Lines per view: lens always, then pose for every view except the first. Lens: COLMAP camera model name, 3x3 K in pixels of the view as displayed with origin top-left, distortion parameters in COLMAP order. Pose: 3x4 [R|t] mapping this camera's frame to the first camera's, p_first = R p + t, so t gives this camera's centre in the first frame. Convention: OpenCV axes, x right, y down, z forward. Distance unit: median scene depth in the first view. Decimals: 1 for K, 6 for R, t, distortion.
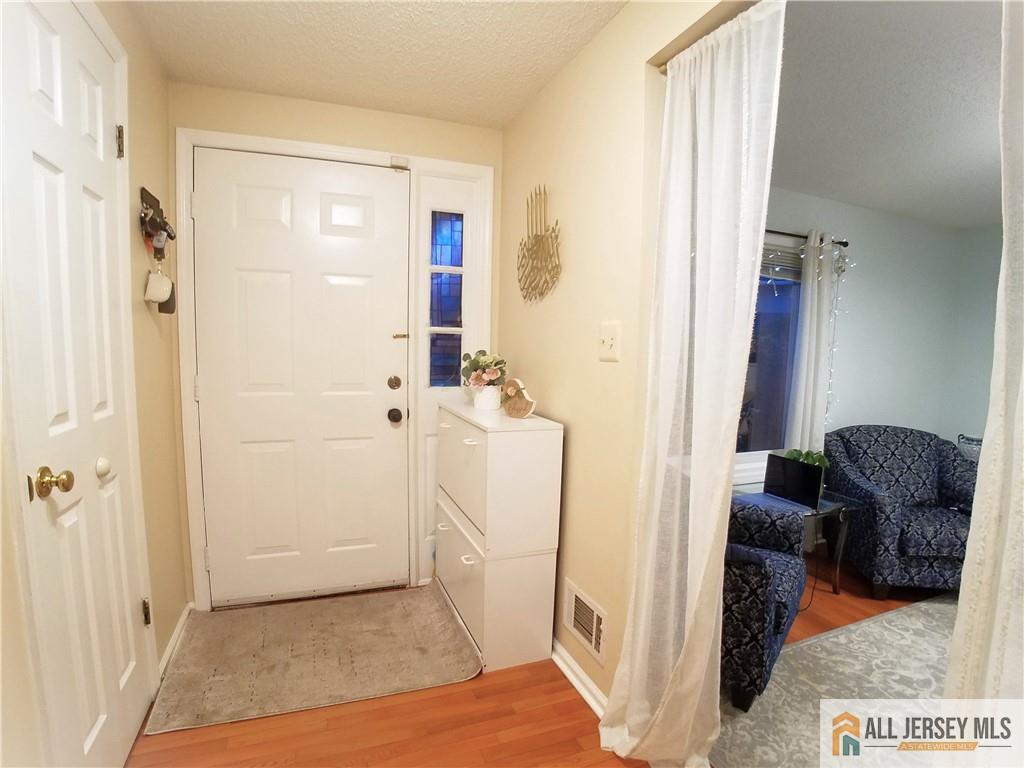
lens RADIAL K [[518.8, 0, 512.0], [0, 518.8, 384.0], [0, 0, 1]] dist [-0.100884, 0.032181]
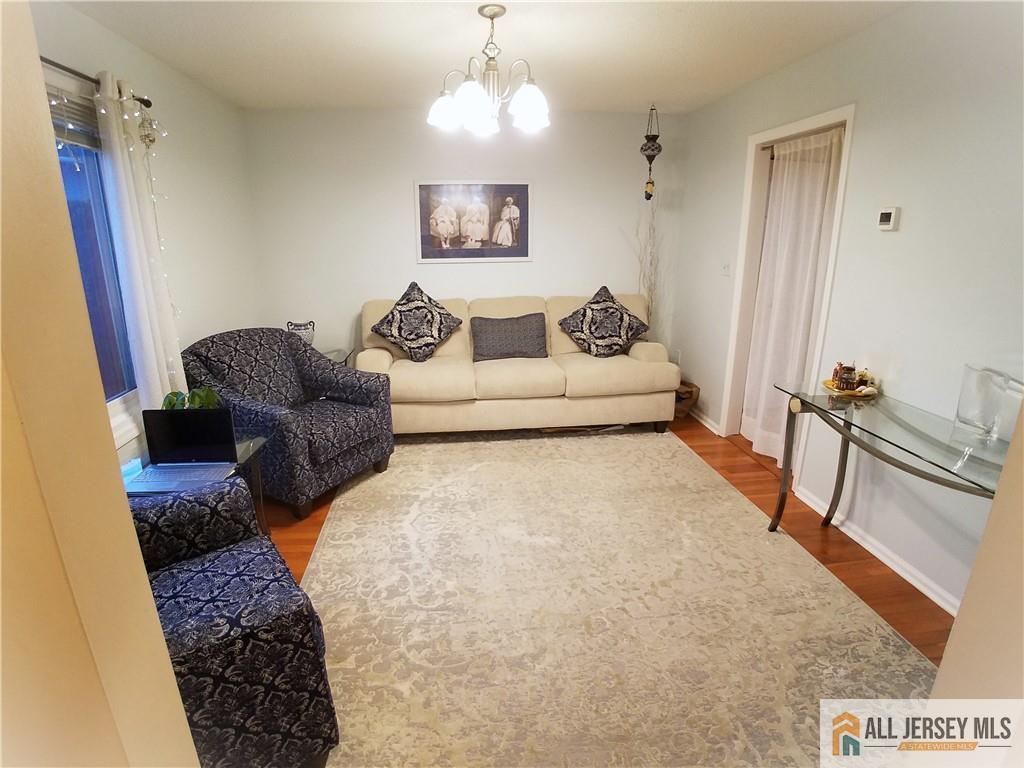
lens RADIAL K [[518.8, 0, 512.0], [0, 518.8, 384.0], [0, 0, 1]] dist [-0.100884, 0.032181]
pose [[0.266541, -0.293685, 0.917990, 0.032081], [0.078337, 0.955896, 0.283066, -0.055858], [-0.960635, -0.003536, 0.277792, 0.357198]]
